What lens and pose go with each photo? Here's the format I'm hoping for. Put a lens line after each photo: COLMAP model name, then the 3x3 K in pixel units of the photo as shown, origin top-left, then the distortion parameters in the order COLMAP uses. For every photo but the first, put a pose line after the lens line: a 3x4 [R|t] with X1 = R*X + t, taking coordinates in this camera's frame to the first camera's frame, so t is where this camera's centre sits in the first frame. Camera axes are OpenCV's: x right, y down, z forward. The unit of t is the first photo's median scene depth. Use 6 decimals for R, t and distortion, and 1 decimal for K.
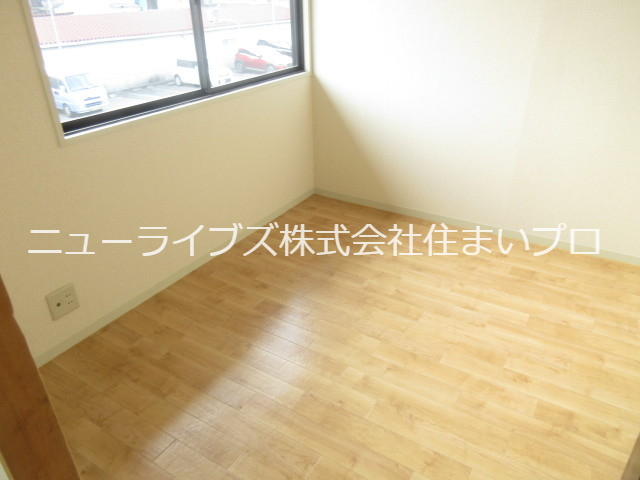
lens RADIAL K [[470.8, 0, 316.2], [0, 470.8, 238.4], [0, 0, 1]] dist [0.004177, 0.000672]
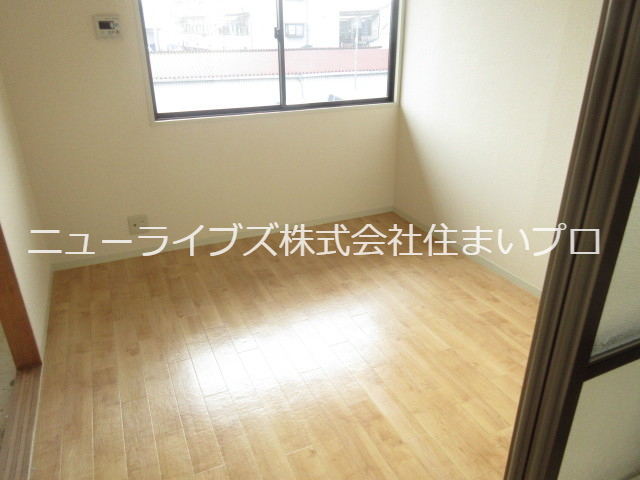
lens RADIAL K [[470.8, 0, 316.2], [0, 470.8, 238.4], [0, 0, 1]] dist [0.004177, 0.000672]
pose [[0.829405, 0.236535, -0.506101, 0.597086], [-0.268622, 0.963194, 0.009945, 0.003239], [0.489826, 0.127702, 0.862417, -0.042865]]
